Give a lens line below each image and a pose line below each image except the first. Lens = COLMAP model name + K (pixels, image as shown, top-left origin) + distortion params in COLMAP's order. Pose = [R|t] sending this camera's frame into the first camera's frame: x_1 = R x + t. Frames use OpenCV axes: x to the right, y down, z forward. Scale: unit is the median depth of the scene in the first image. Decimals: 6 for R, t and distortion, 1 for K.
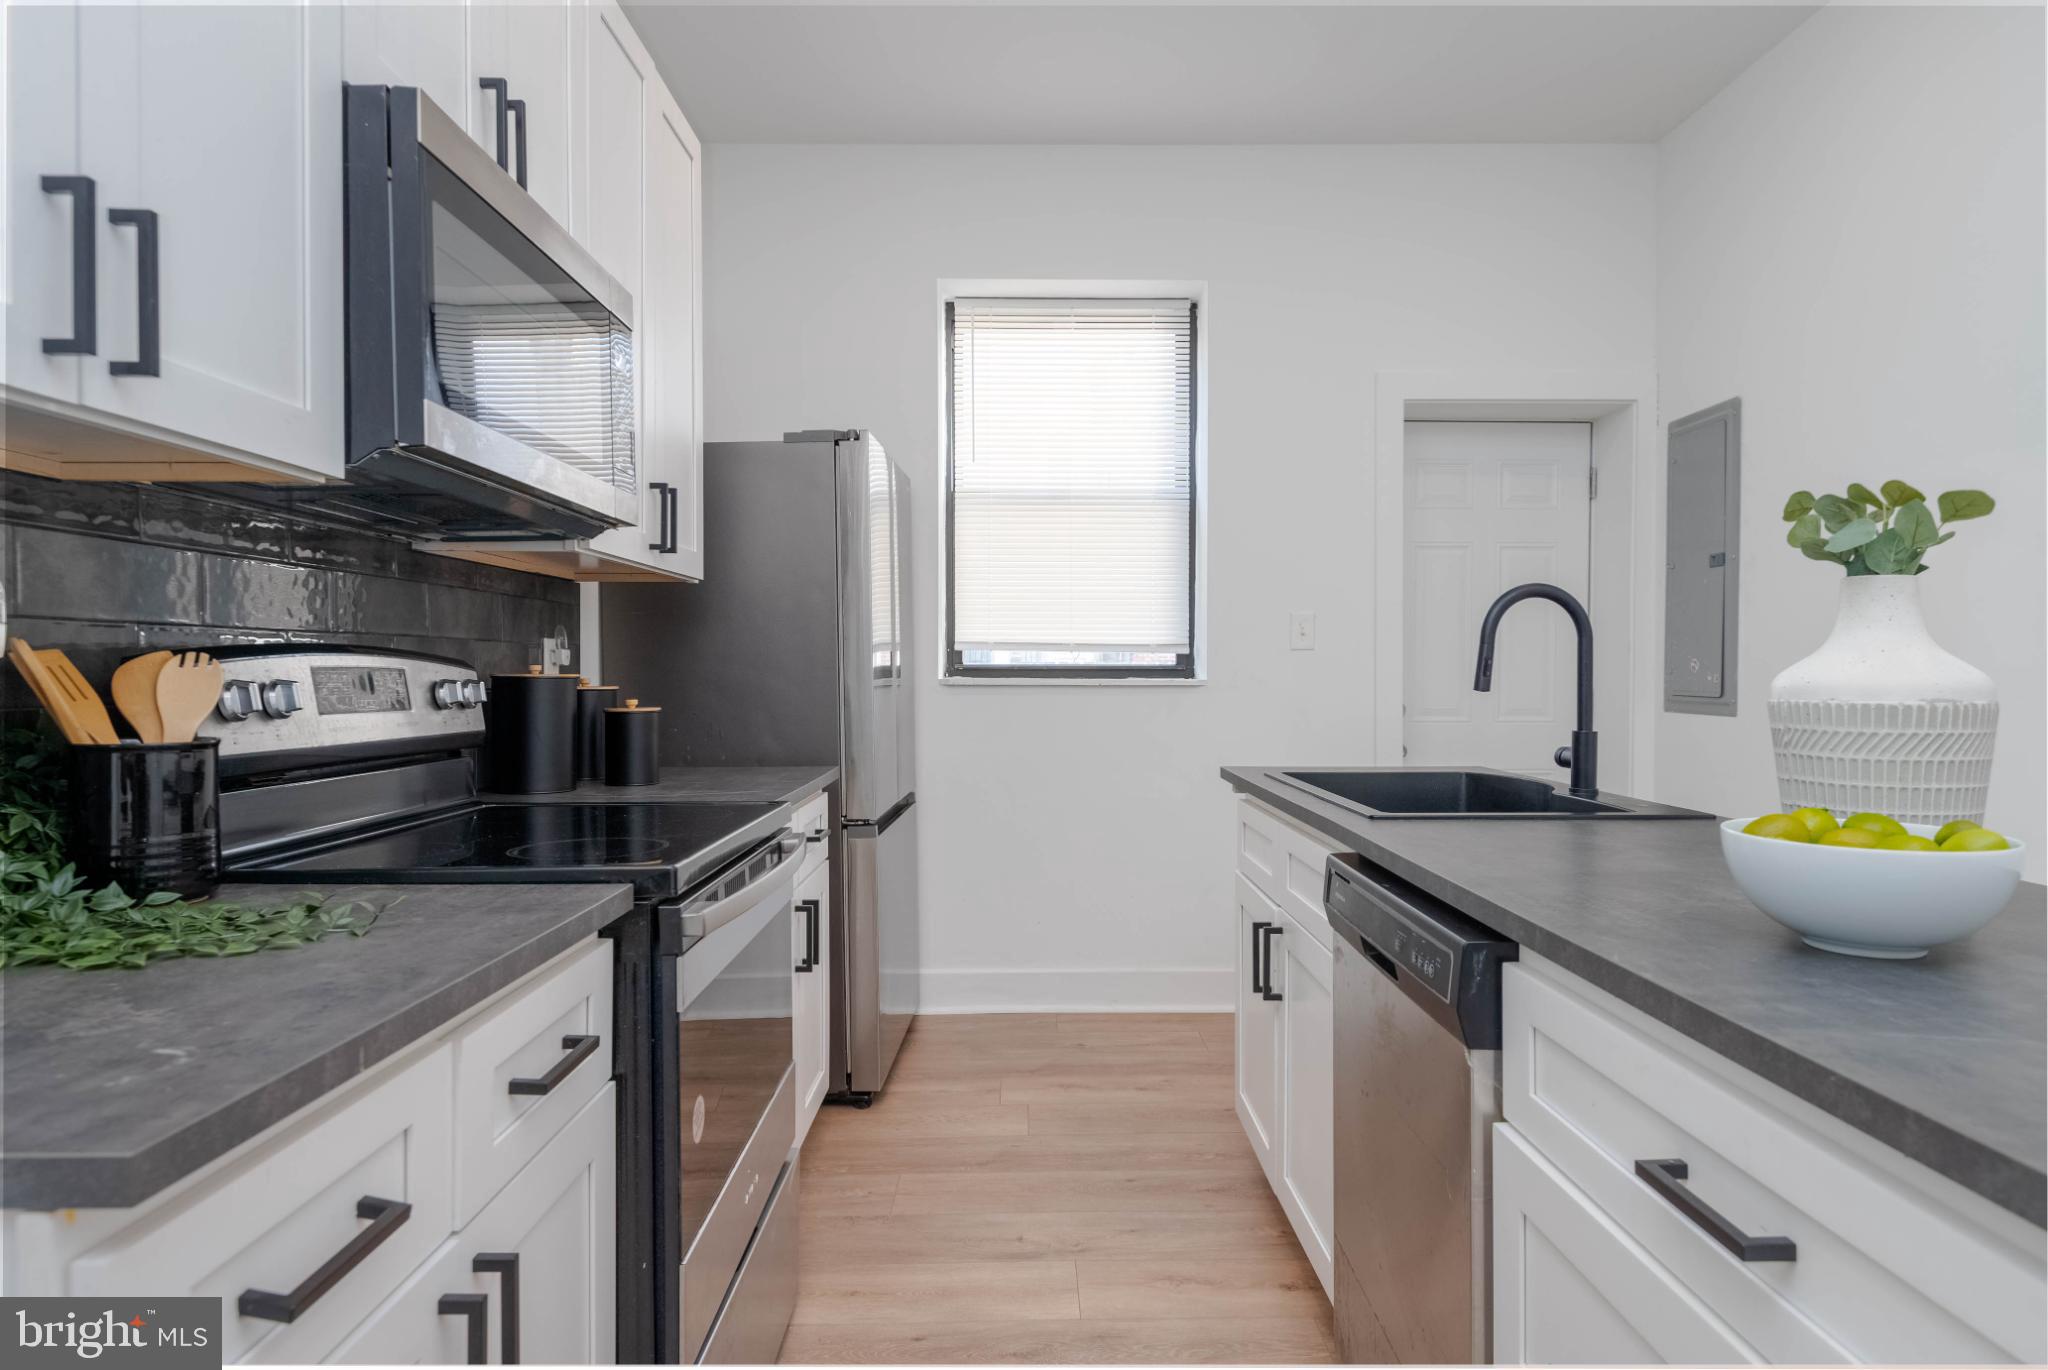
lens RADIAL K [[1142.6, 0, 1024.0], [0, 1142.6, 685.0], [0, 0, 1]] dist [0.004790, -0.011428]
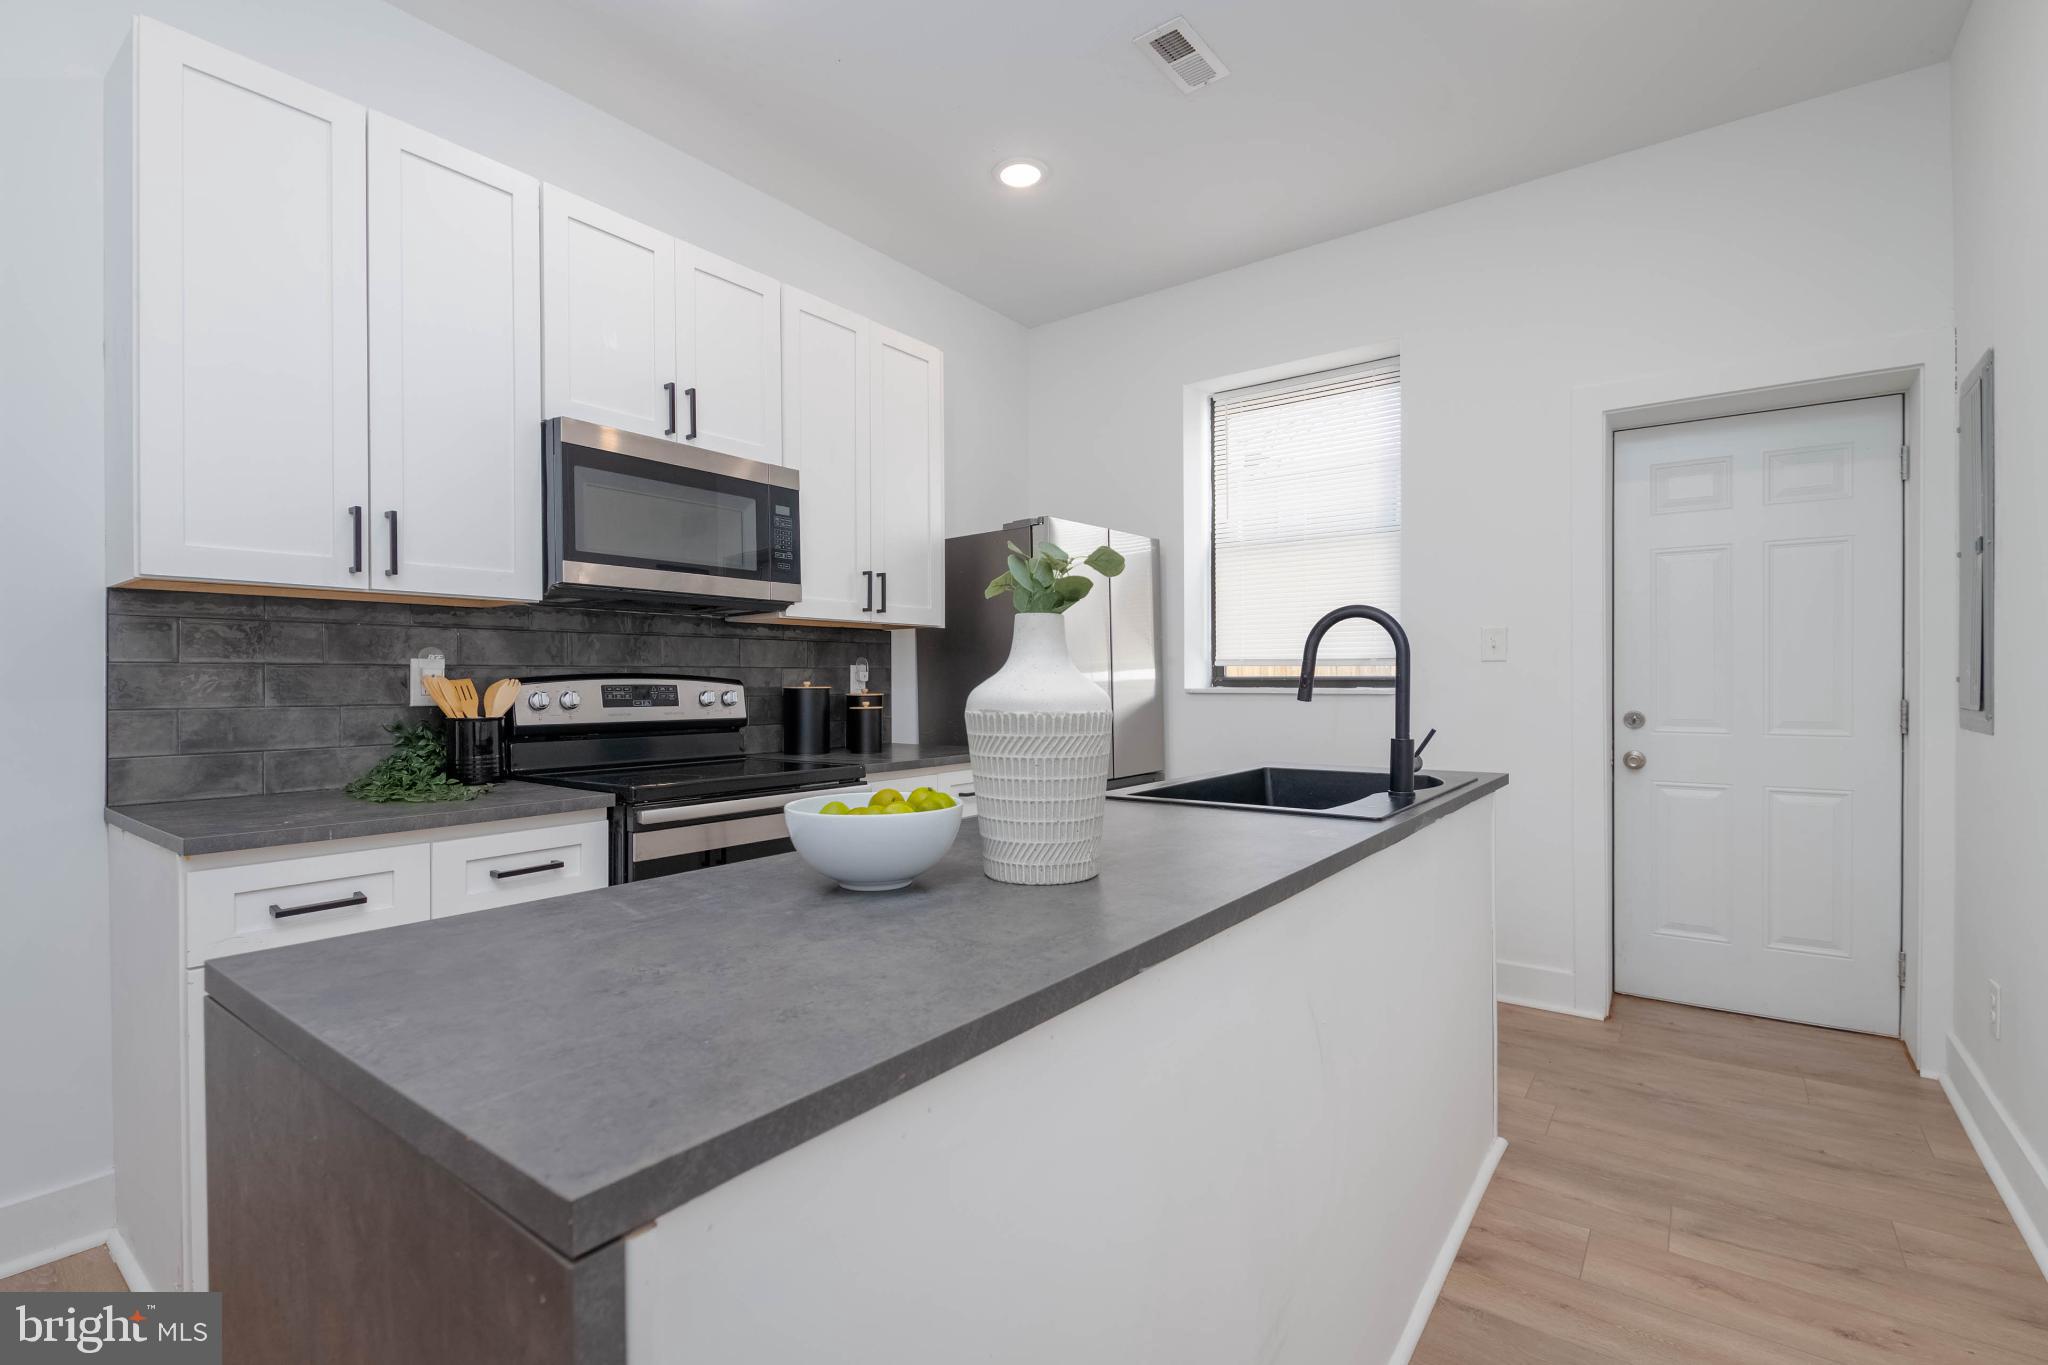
lens RADIAL K [[907.0, 0, 1024.0], [0, 907.0, 682.5], [0, 0, 1]] dist [0.002825, -0.000012]
pose [[0.796699, -0.003646, -0.604366, 0.724443], [-0.002080, 0.999959, -0.008774, -0.004868], [0.604373, 0.008247, 0.796659, 0.099473]]
